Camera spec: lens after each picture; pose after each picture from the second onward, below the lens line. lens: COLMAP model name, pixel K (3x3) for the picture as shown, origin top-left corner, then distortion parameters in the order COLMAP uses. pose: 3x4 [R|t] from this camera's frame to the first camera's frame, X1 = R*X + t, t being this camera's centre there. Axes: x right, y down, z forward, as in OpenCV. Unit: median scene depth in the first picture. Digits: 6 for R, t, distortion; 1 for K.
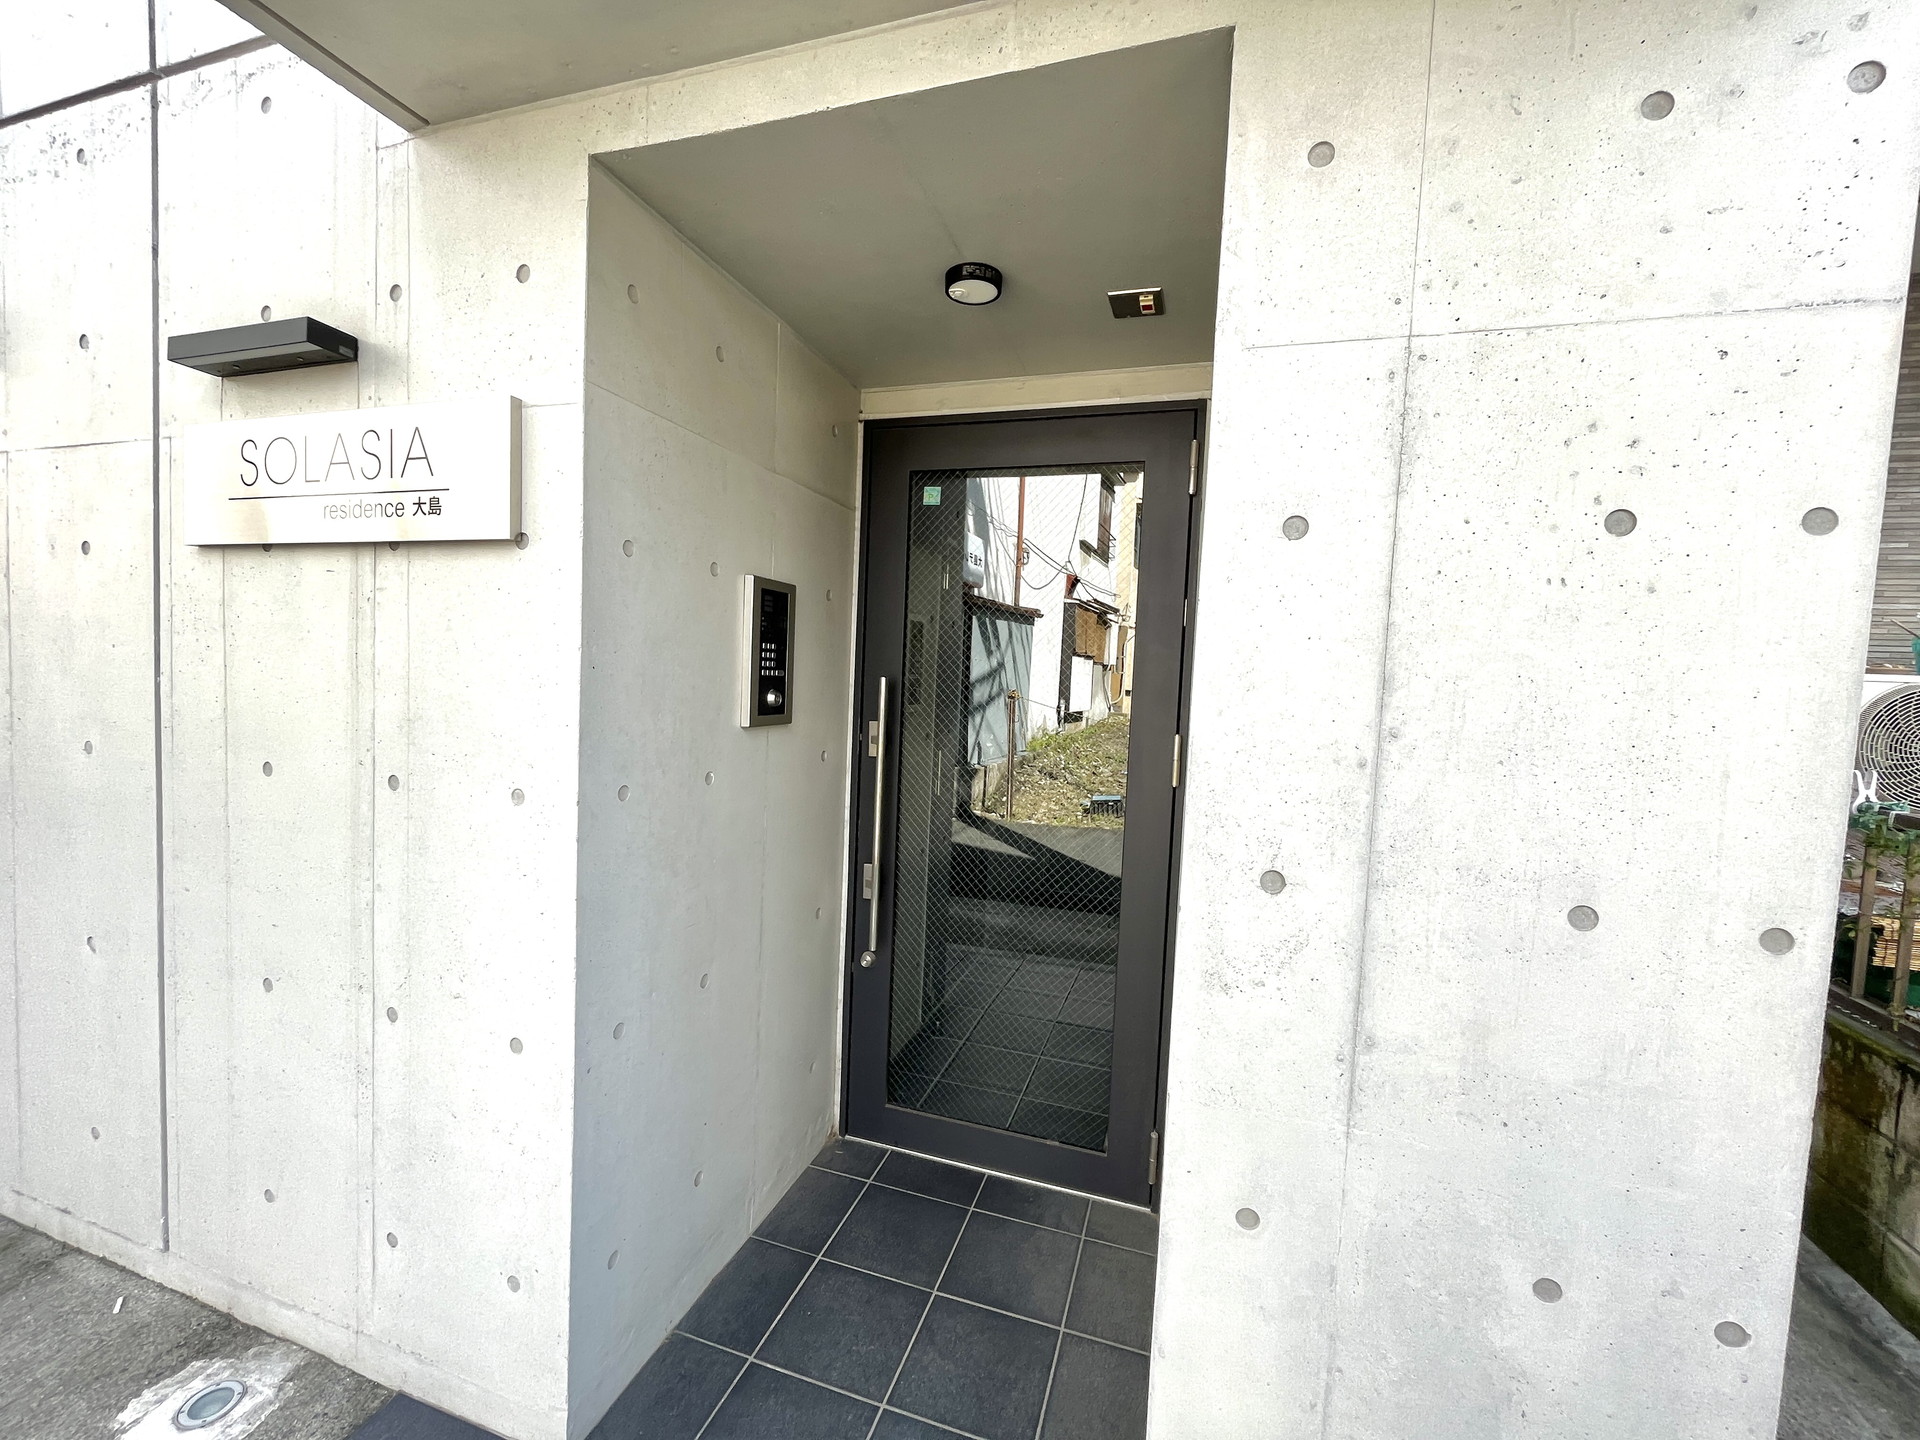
lens RADIAL K [[779.9, 0, 955.8], [0, 779.9, 715.6], [0, 0, 1]] dist [-0.002184, -0.000559]
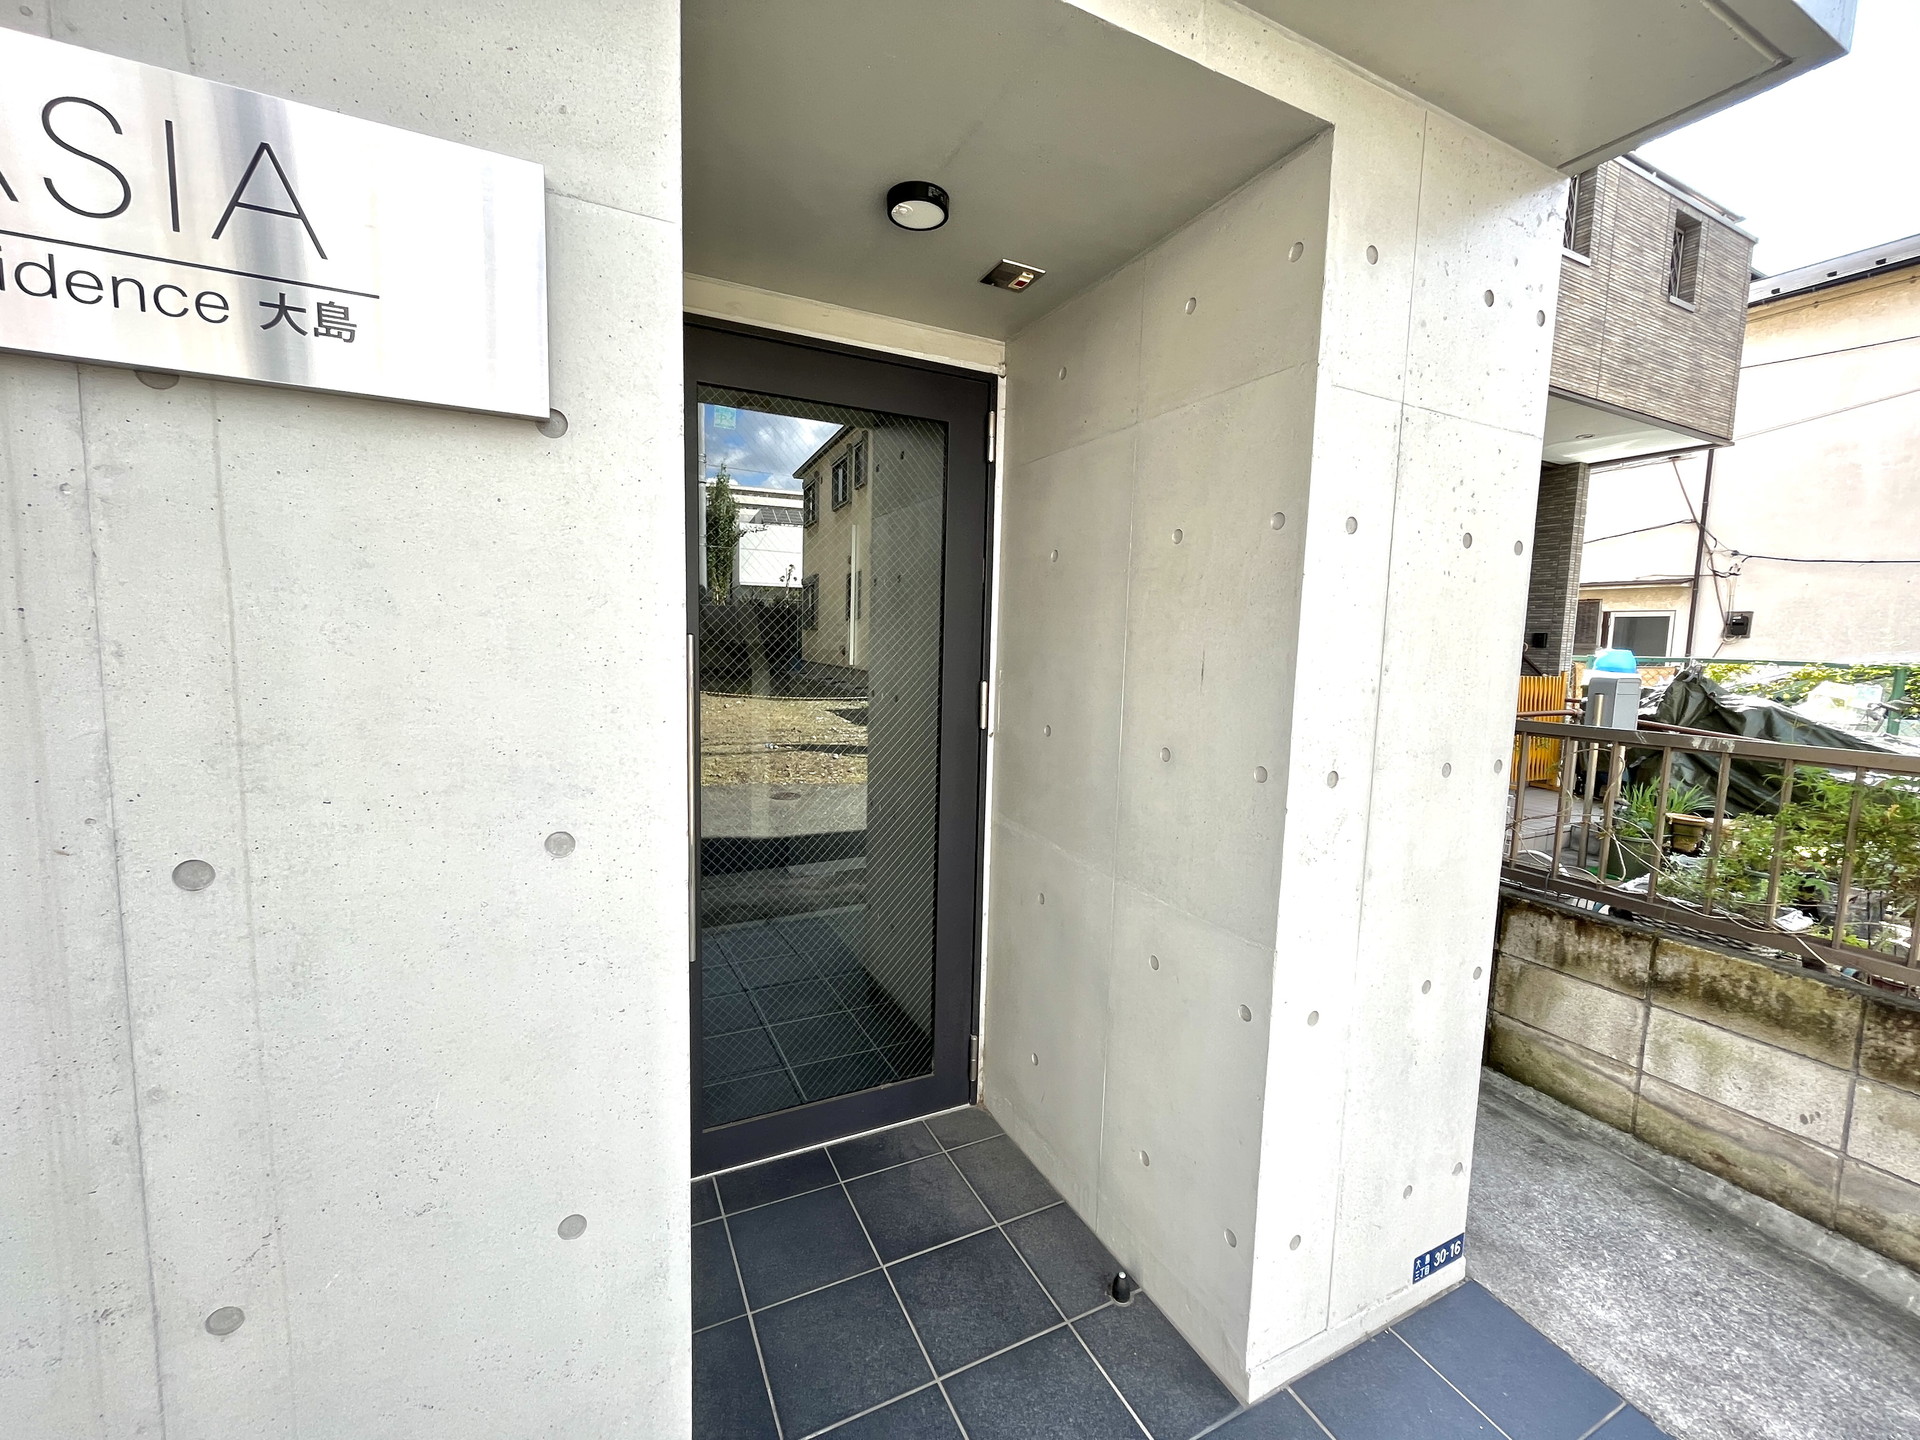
lens RADIAL K [[779.9, 0, 959.8], [0, 779.9, 716.6], [0, 0, 1]] dist [-0.002184, -0.000559]
pose [[0.715016, -0.092574, 0.692951, -0.726066], [0.043050, 0.995143, 0.088523, -0.036793], [-0.697781, -0.033464, 0.715529, 0.325885]]
